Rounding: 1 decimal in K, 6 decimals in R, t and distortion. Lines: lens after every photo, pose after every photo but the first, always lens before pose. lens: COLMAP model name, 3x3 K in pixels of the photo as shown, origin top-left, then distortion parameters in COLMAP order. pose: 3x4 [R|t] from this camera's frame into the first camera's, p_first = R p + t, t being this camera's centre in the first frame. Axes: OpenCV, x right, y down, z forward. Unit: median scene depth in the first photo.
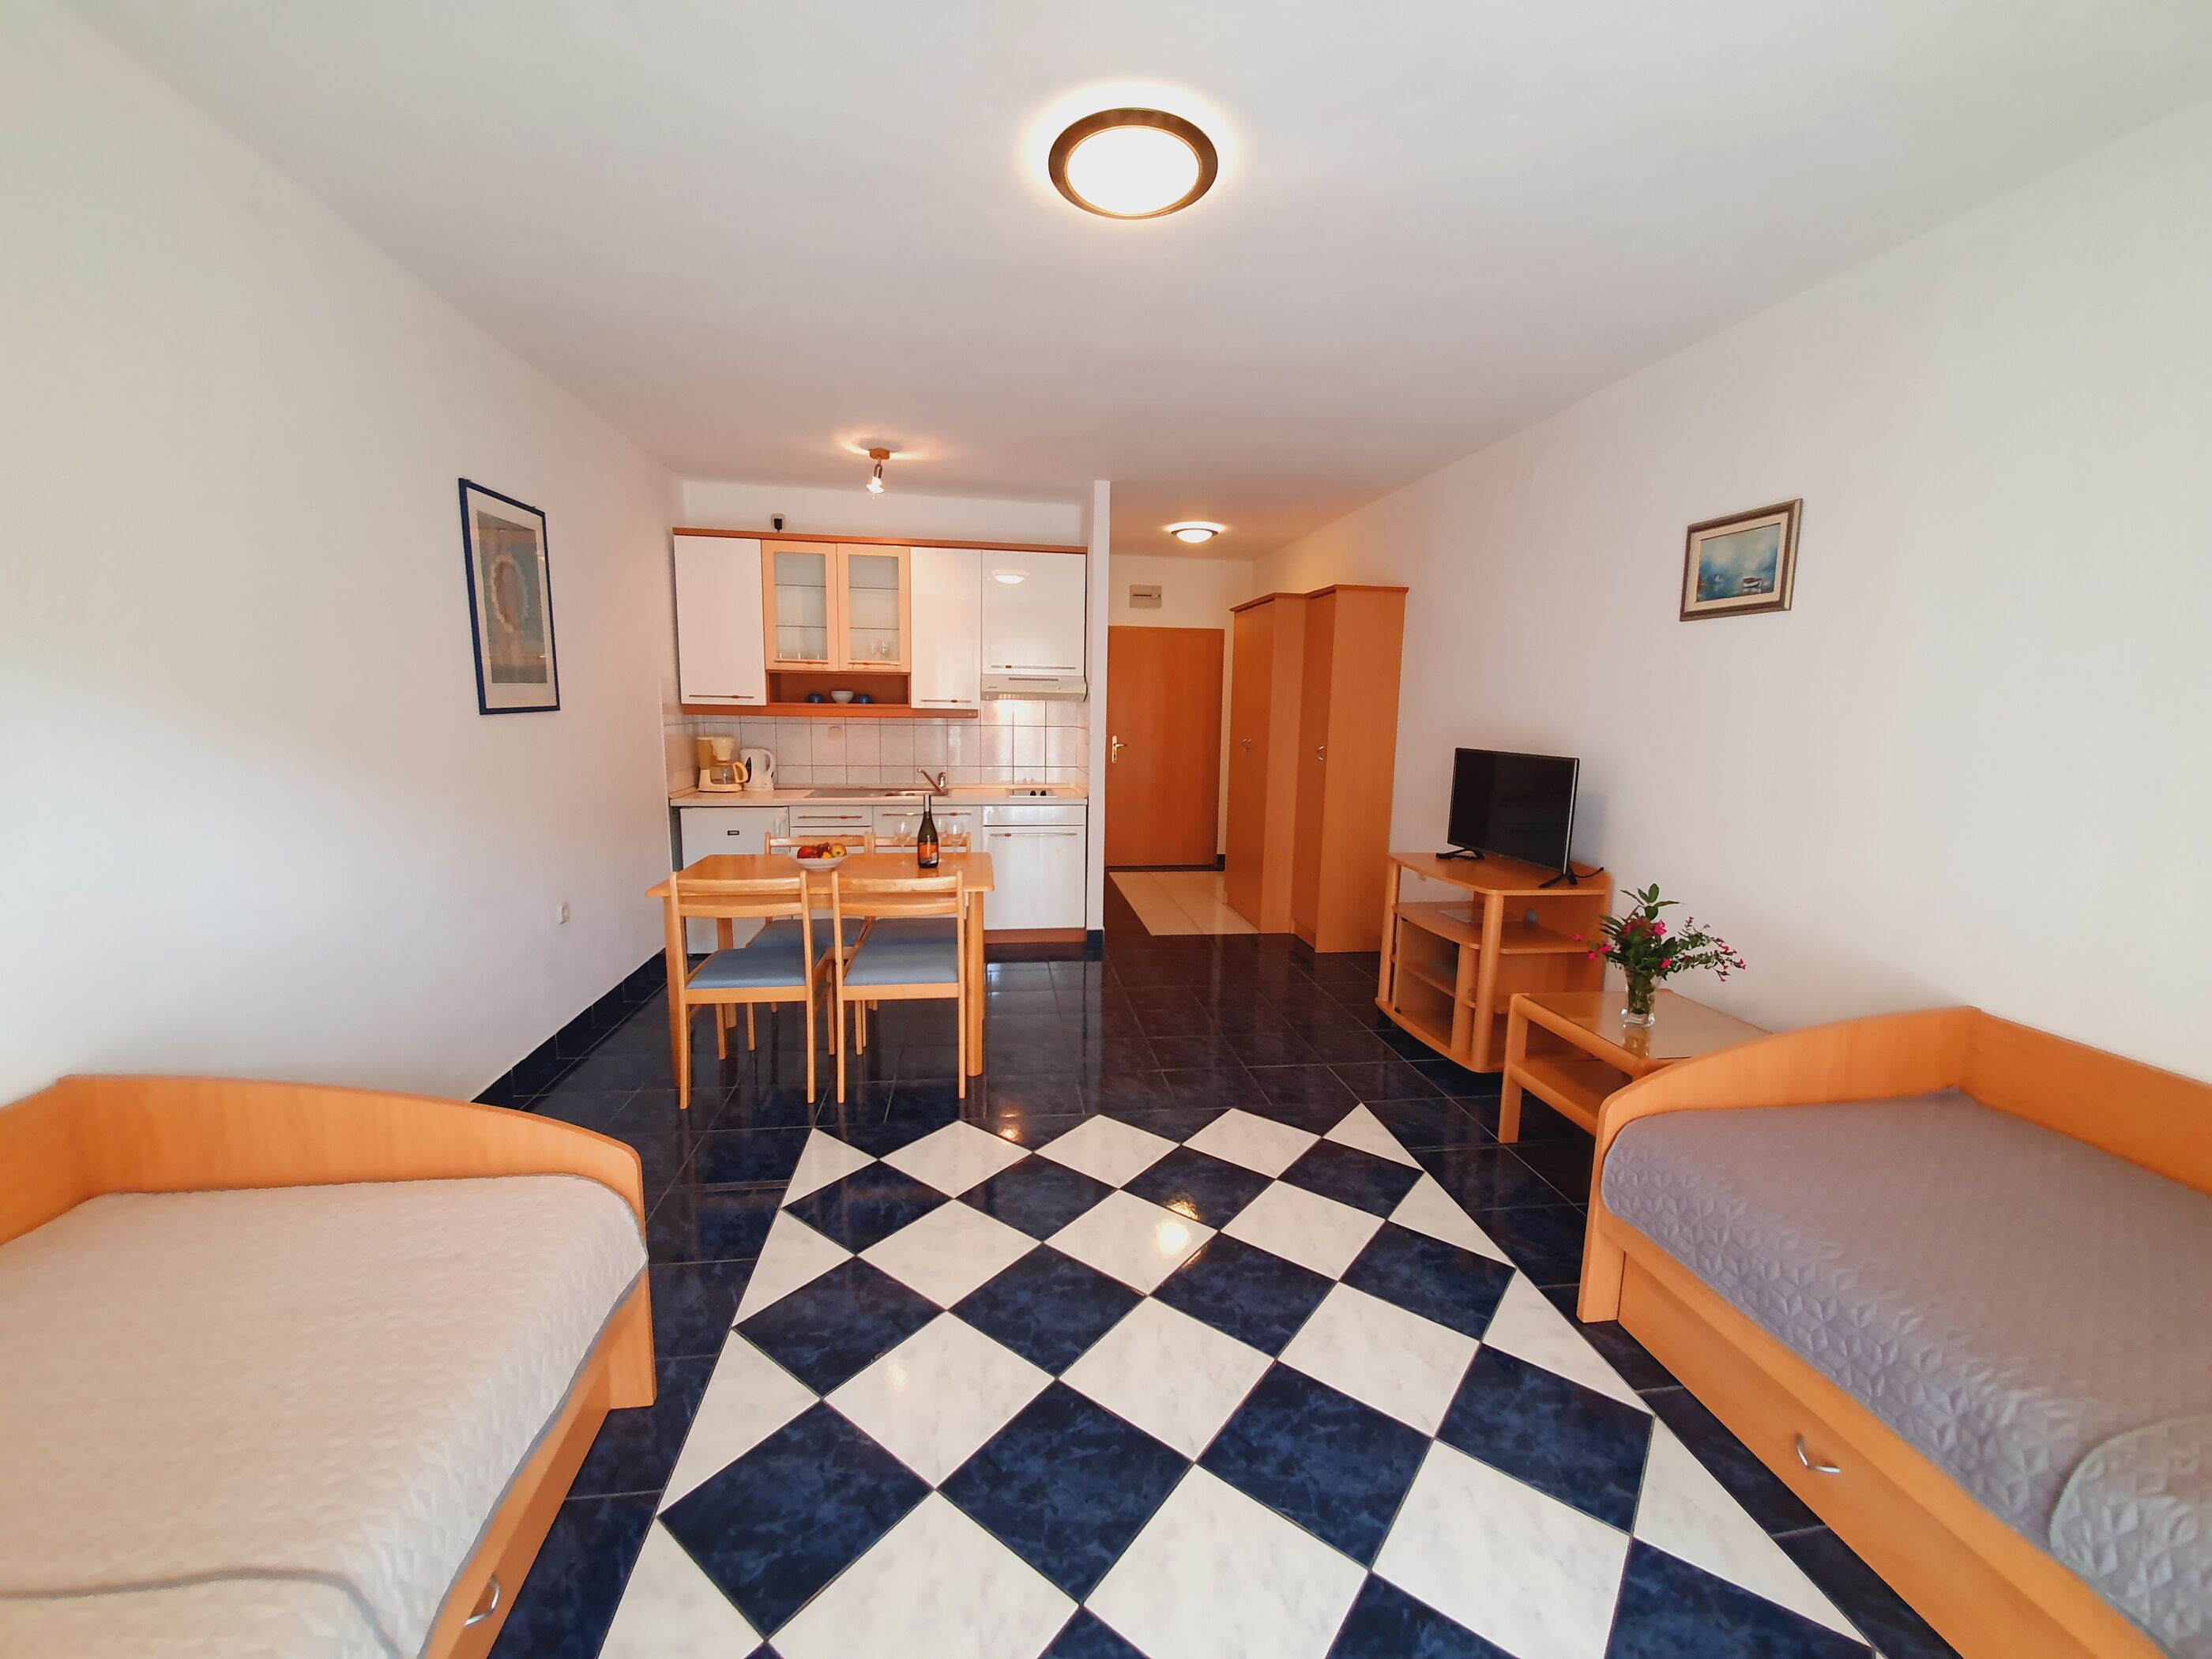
lens RADIAL K [[878.8, 0, 1101.9], [0, 878.8, 837.3], [0, 0, 1]] dist [0.013553, -0.016643]
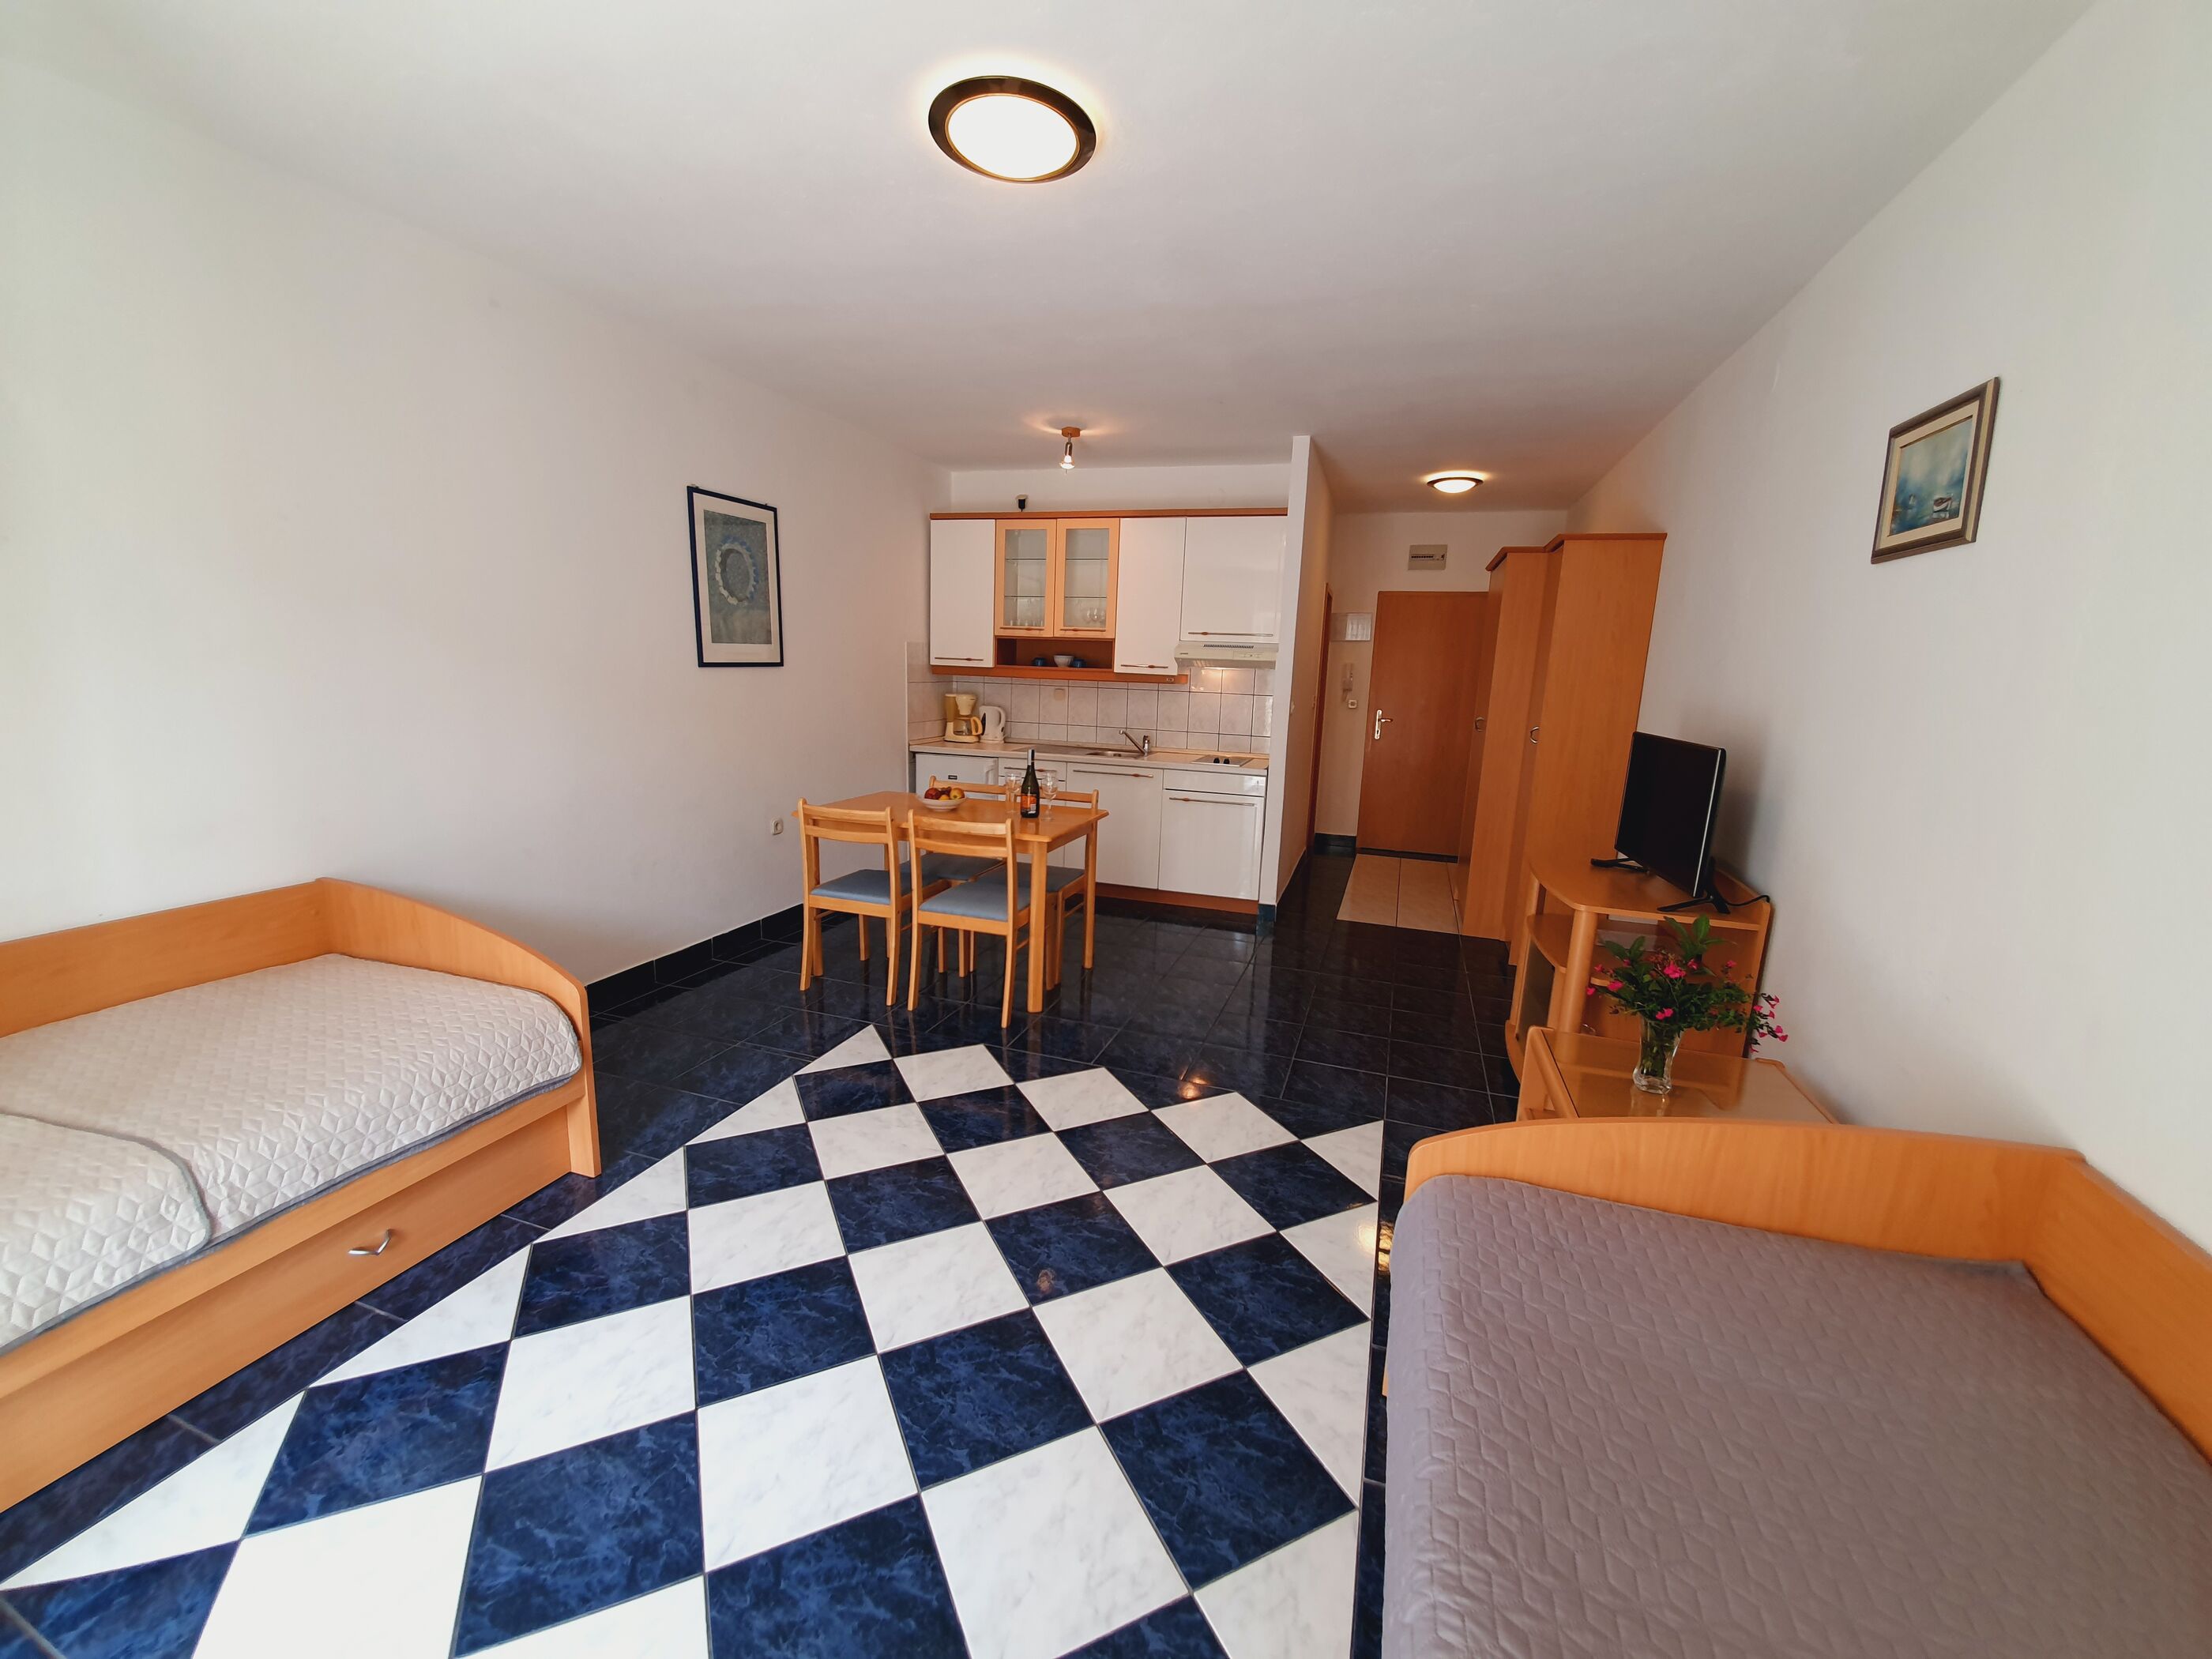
lens RADIAL K [[879.7, 0, 1106.8], [0, 879.7, 833.9], [0, 0, 1]] dist [0.013765, -0.016125]
pose [[0.894232, 0.098899, -0.436542, 0.363622], [-0.087153, 0.995090, 0.046910, -0.004452], [0.439037, -0.003902, 0.898460, 0.067023]]
